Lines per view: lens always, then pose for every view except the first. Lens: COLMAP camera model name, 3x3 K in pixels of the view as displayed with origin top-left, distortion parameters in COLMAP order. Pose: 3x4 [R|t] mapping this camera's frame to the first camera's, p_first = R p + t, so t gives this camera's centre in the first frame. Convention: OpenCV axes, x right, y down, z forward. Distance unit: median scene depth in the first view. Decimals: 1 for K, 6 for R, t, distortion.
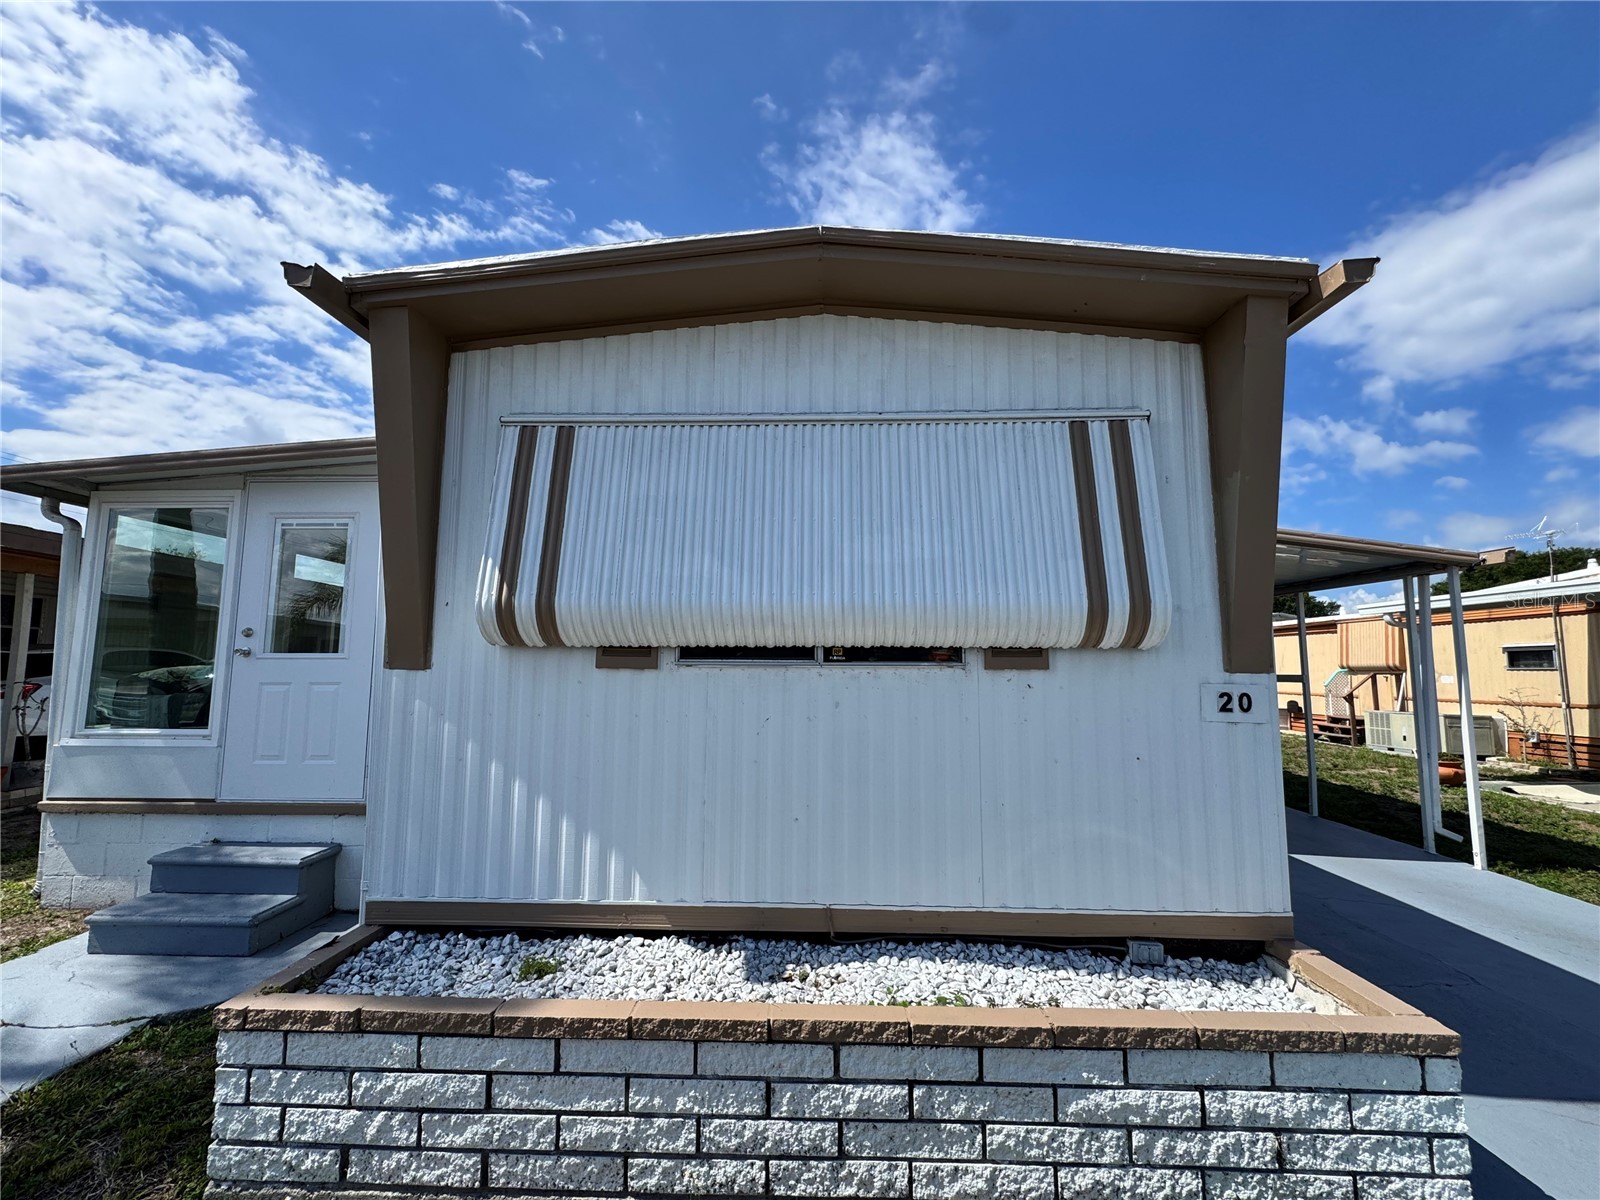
lens RADIAL K [[641.6, 0, 797.9], [0, 641.6, 602.7], [0, 0, 1]] dist [-0.001786, 0.000006]
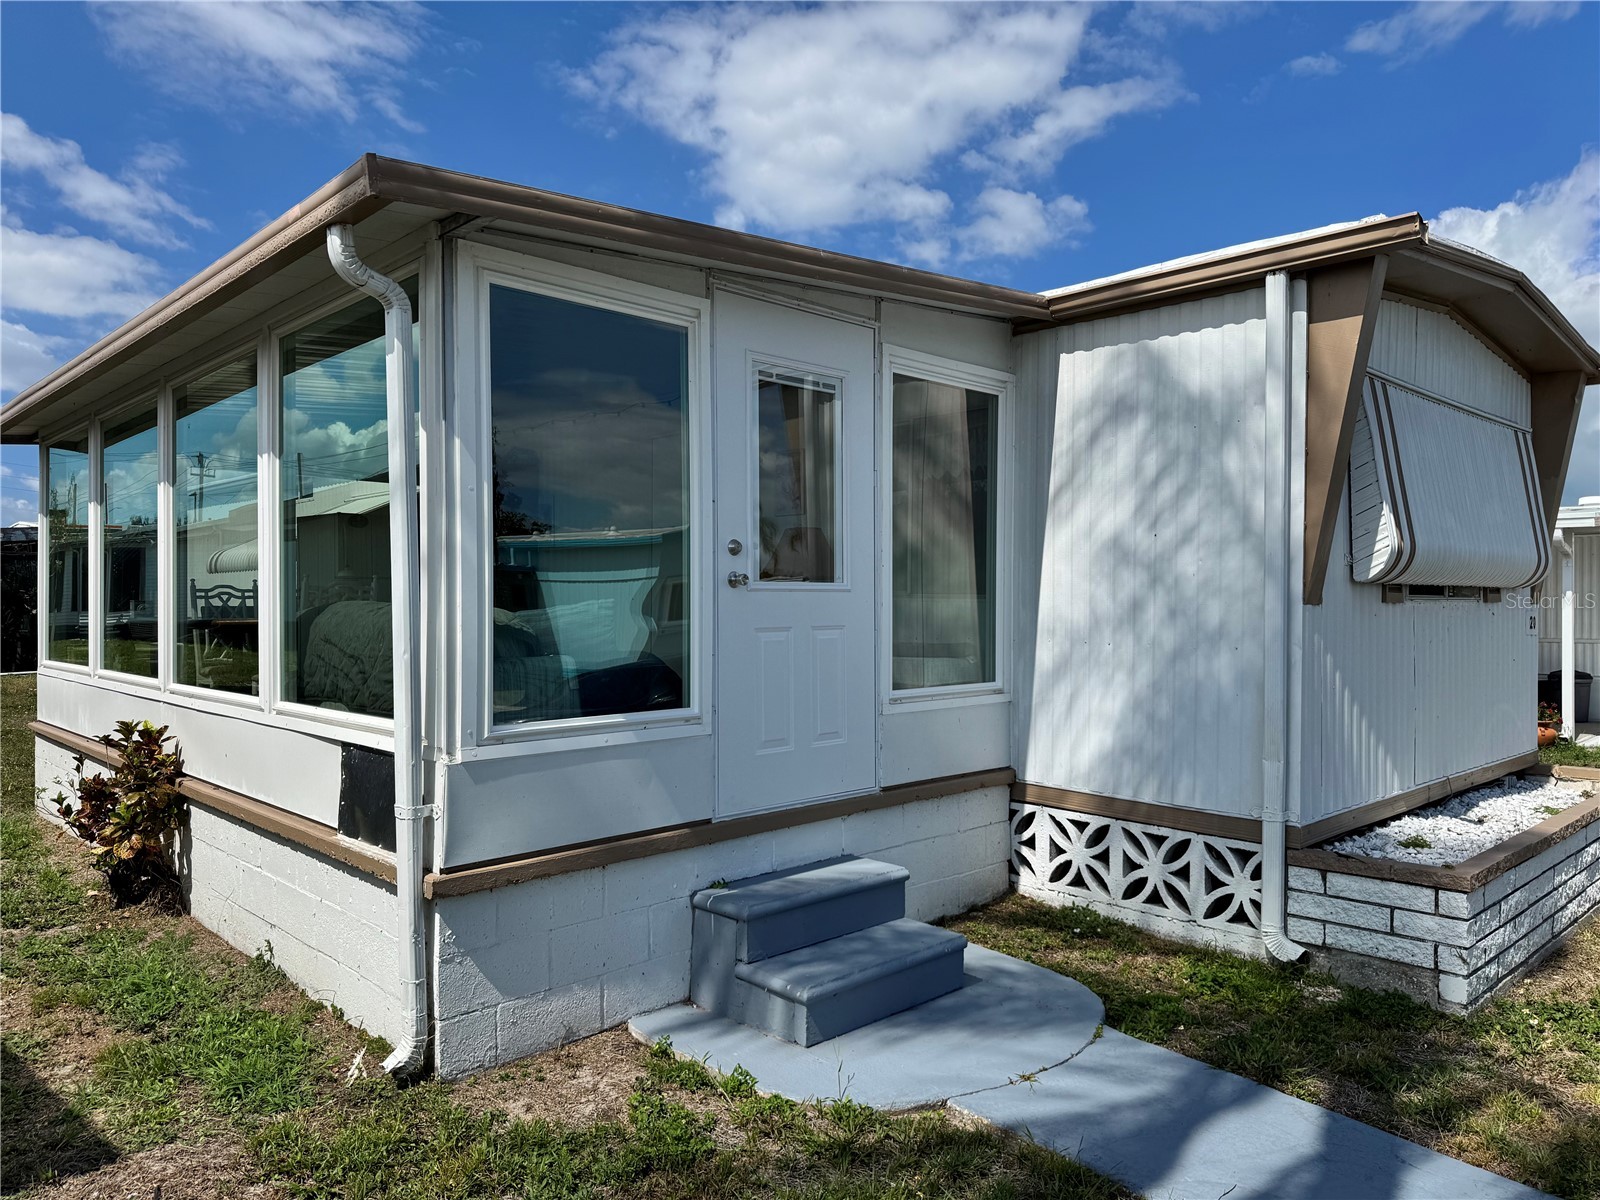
lens RADIAL K [[1130.6, 0, 796.8], [0, 1130.6, 593.2], [0, 0, 1]] dist [0.064517, 0.000027]
pose [[0.689380, 0.002122, 0.724397, -1.599377], [-0.072125, 0.995228, 0.065723, 0.015170], [-0.720800, -0.097556, 0.686243, 0.215581]]
